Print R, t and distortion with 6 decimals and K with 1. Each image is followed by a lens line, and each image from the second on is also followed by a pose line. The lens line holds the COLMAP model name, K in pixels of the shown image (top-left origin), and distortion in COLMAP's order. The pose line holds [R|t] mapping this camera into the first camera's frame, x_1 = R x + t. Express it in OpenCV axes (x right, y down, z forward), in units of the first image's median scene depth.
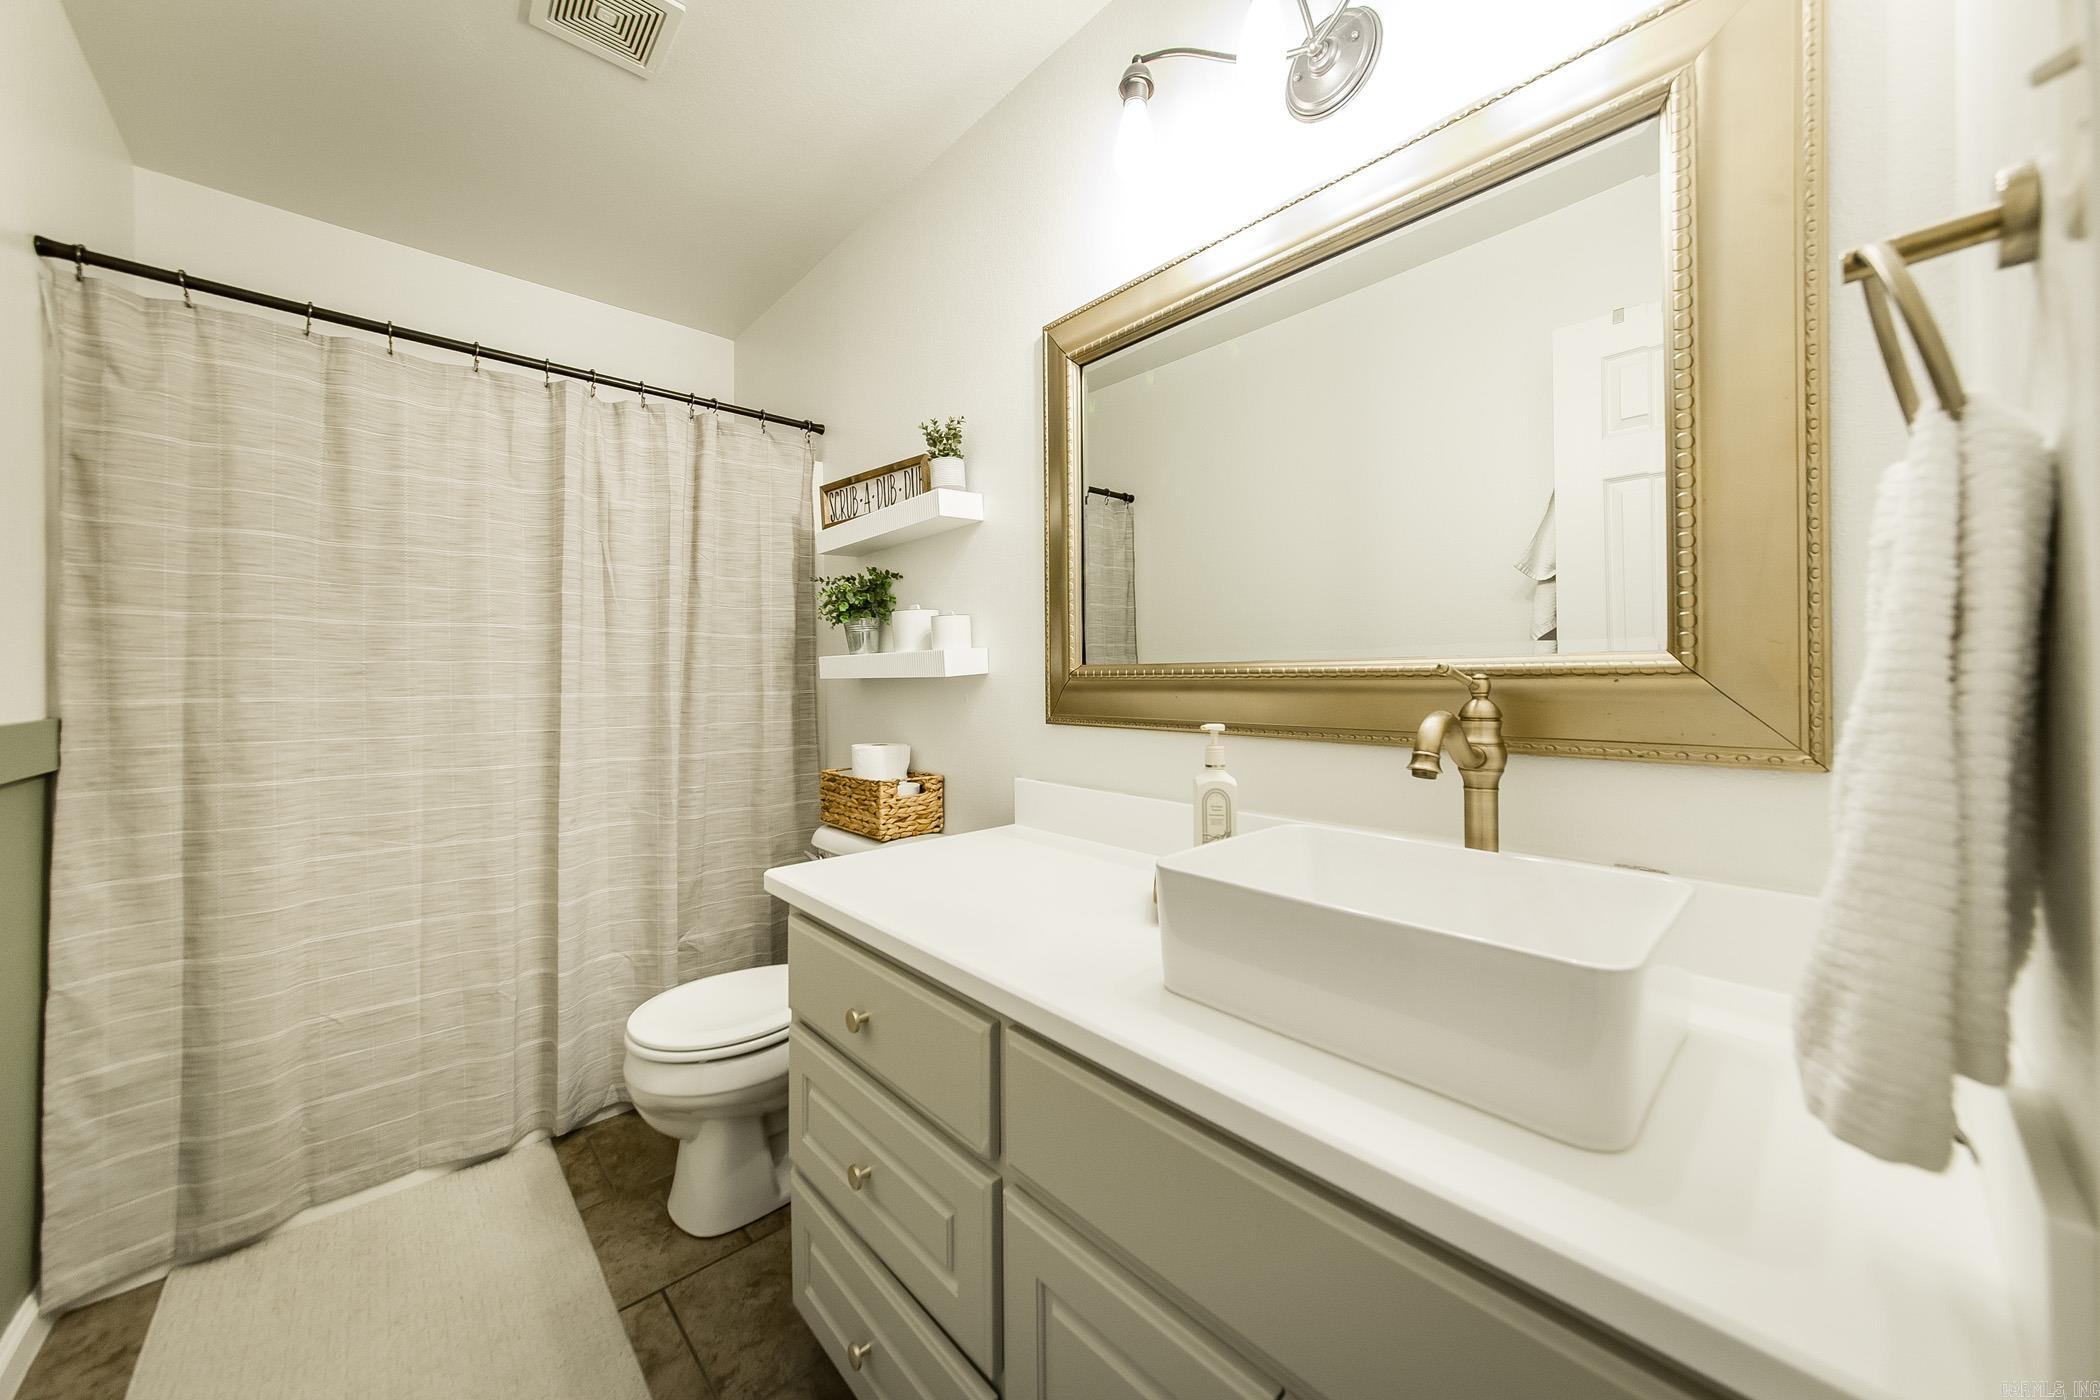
lens RADIAL K [[746.8, 0, 1044.5], [0, 746.8, 678.2], [0, 0, 1]] dist [-0.001458, -0.000001]
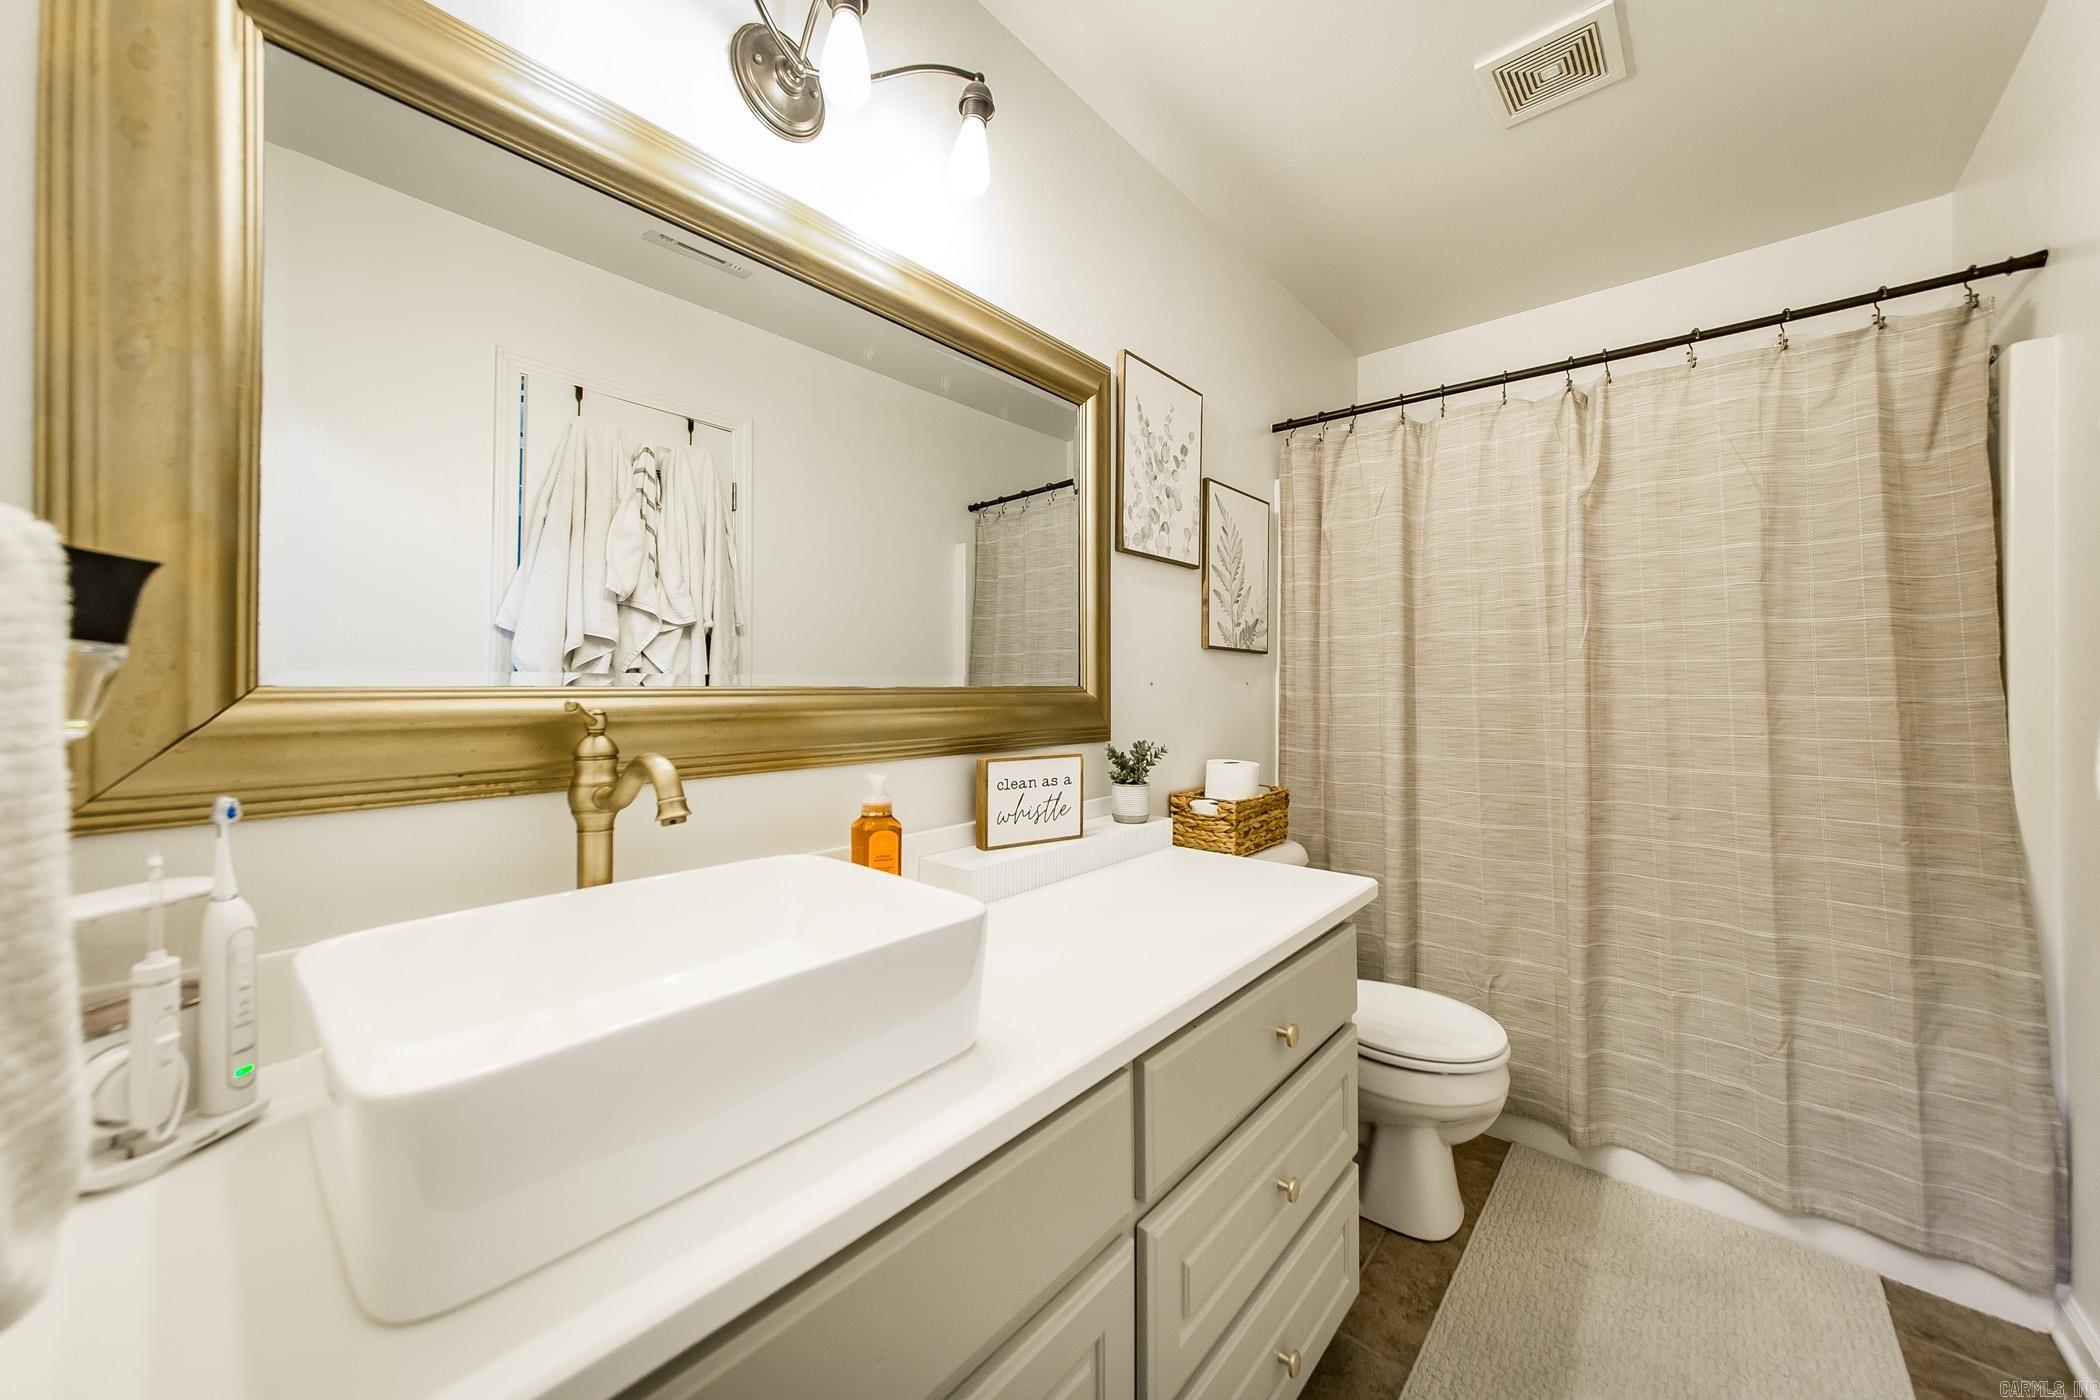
lens RADIAL K [[756.5, 0, 1056.2], [0, 756.5, 706.2], [0, 0, 1]] dist [-0.000078, 0.000010]
pose [[-0.120704, 0.015633, 0.992565, -0.784093], [0.004302, 0.999875, -0.015225, 0.012640], [-0.992679, 0.002433, -0.120756, 0.937032]]
